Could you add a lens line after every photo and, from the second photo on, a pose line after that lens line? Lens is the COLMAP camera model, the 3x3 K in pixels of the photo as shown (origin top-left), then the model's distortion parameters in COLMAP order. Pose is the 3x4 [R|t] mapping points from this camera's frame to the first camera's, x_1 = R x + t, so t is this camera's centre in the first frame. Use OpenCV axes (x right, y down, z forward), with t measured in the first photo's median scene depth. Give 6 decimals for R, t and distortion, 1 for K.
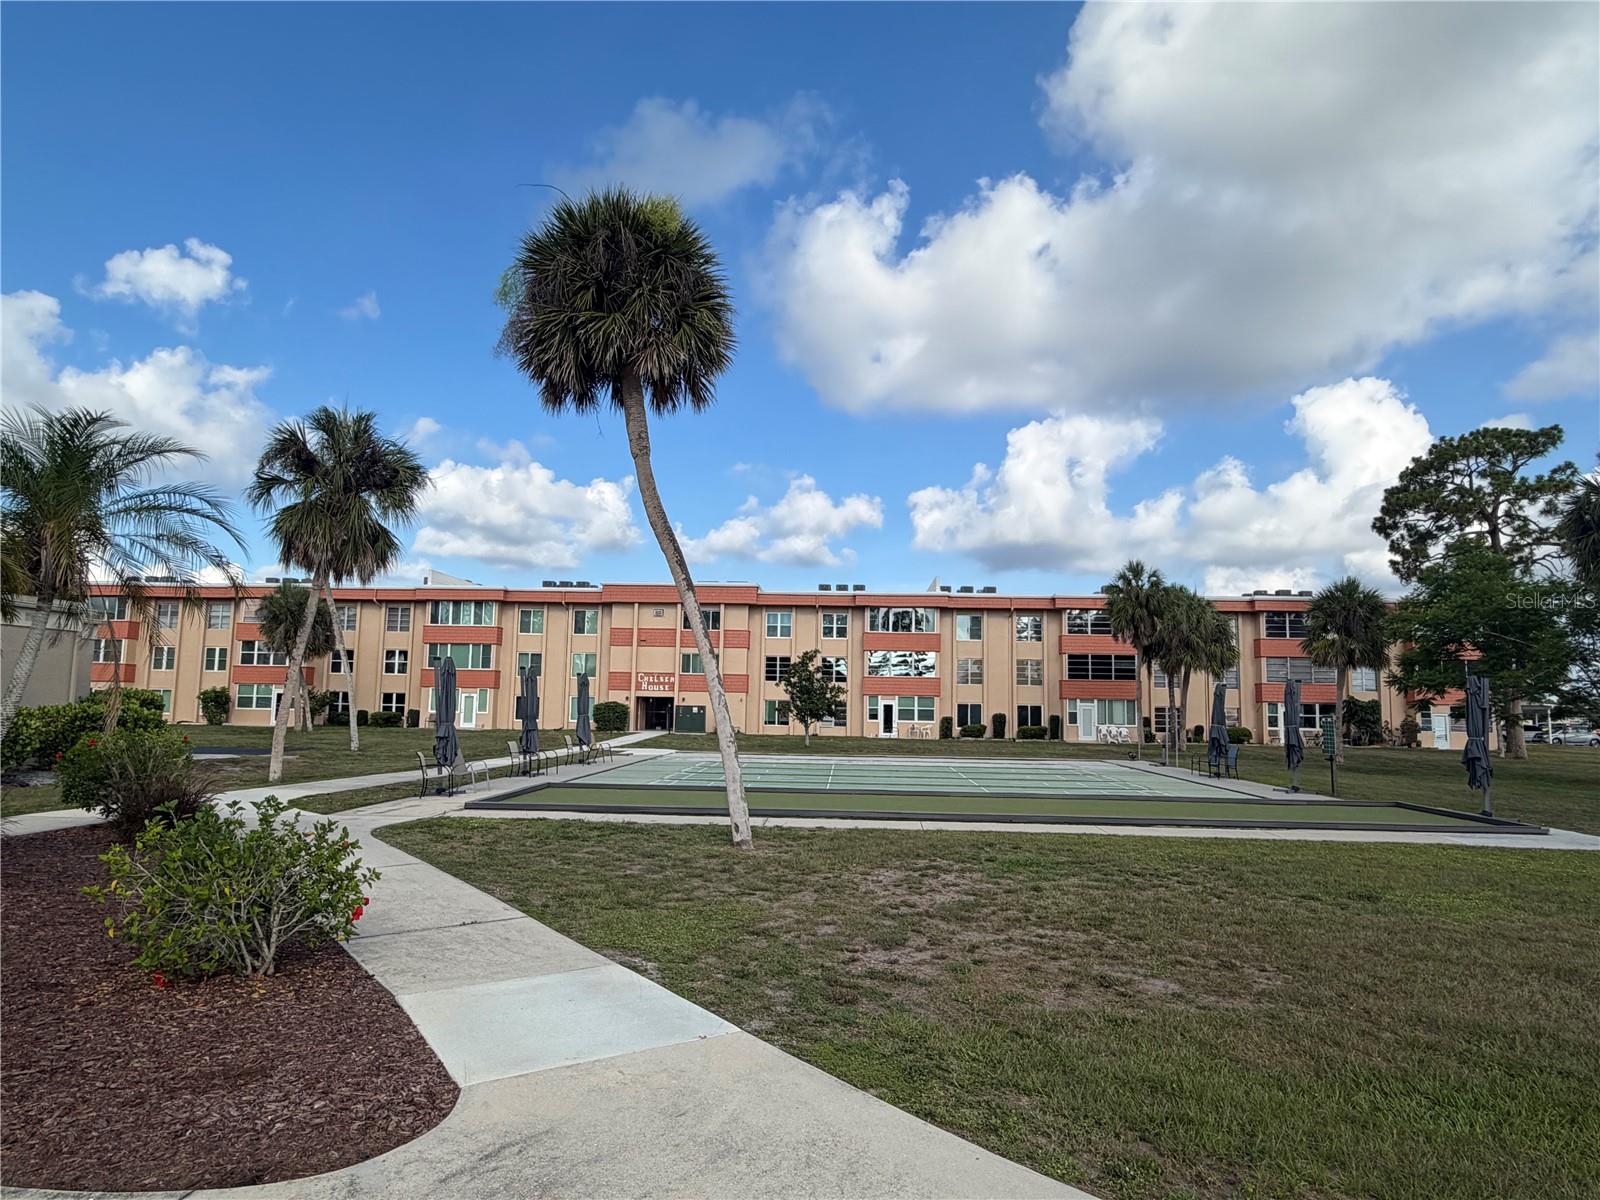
lens RADIAL K [[979.5, 0, 800.3], [0, 979.5, 600.8], [0, 0, 1]] dist [0.000244, 0.000040]
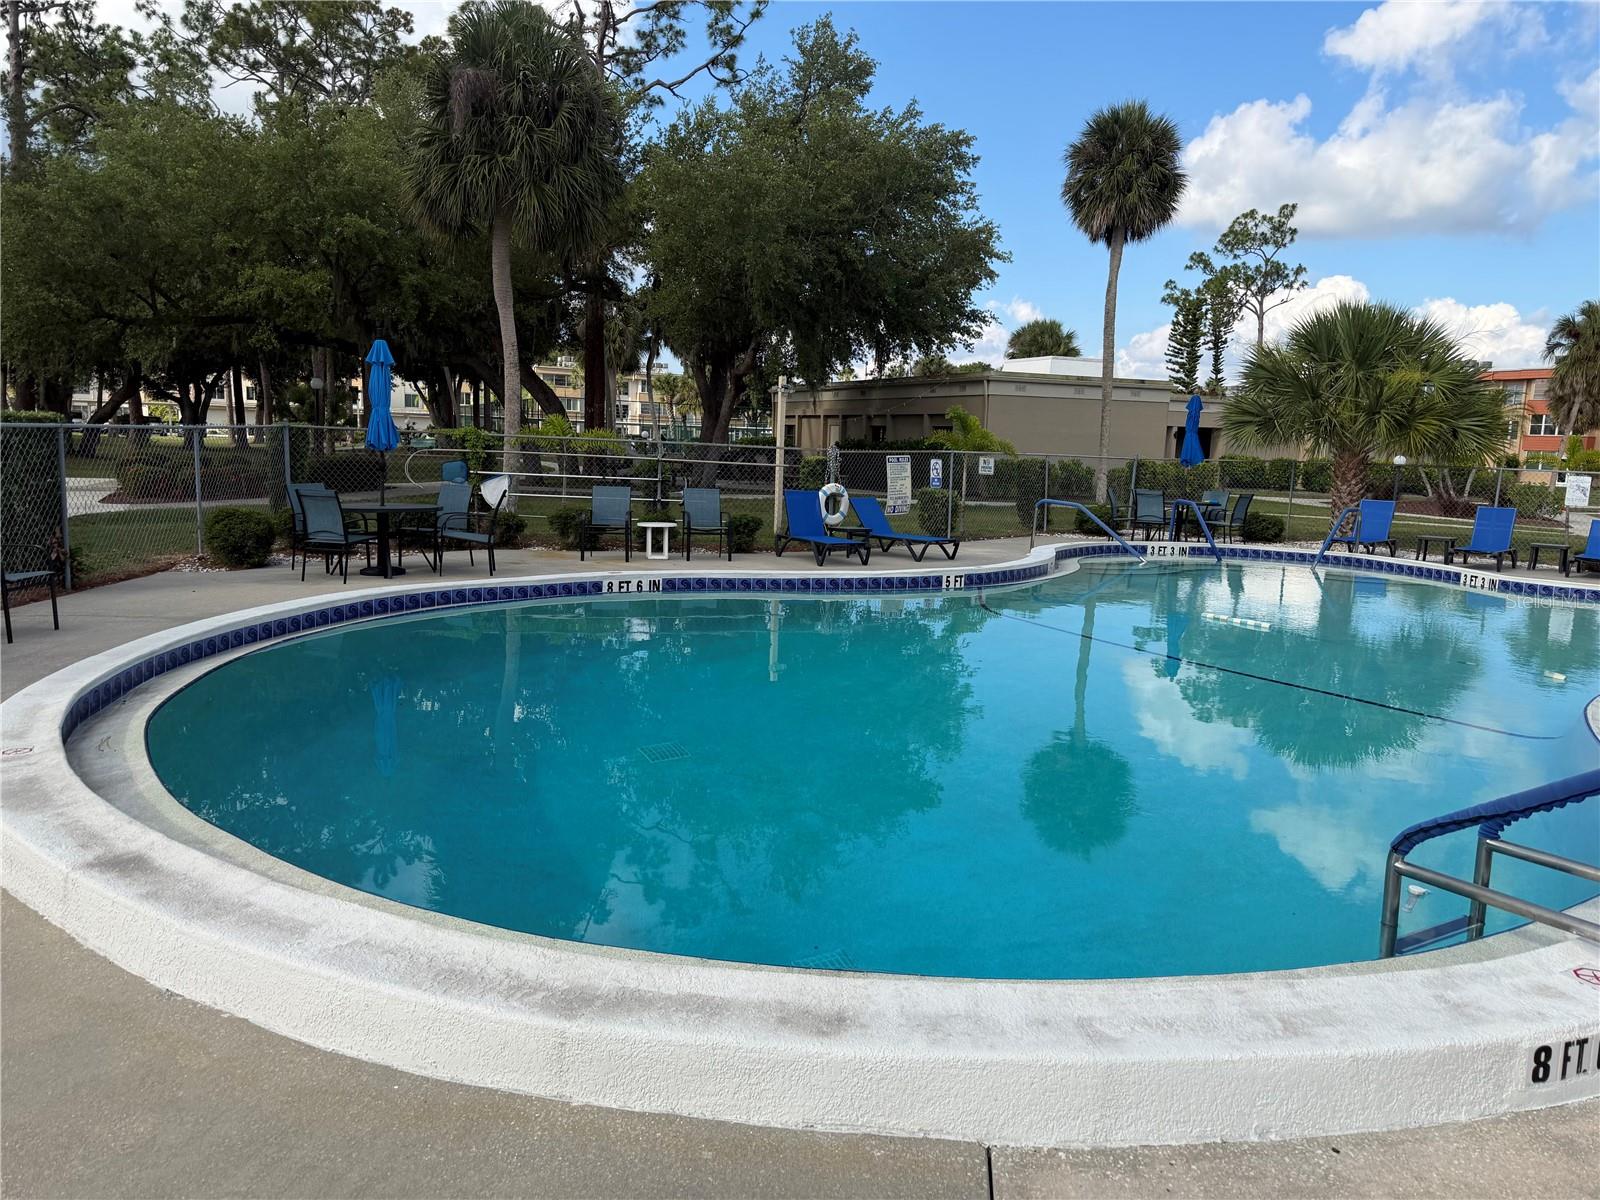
lens RADIAL K [[1120.3, 0, 799.7], [0, 1120.3, 599.4], [0, 0, 1]] dist [-0.000036, 0.000010]
pose [[0.463342, 0.117517, -0.878353, 0.256995], [0.080517, 0.981486, 0.173789, -0.049322], [0.882514, -0.151246, 0.445301, -0.455053]]
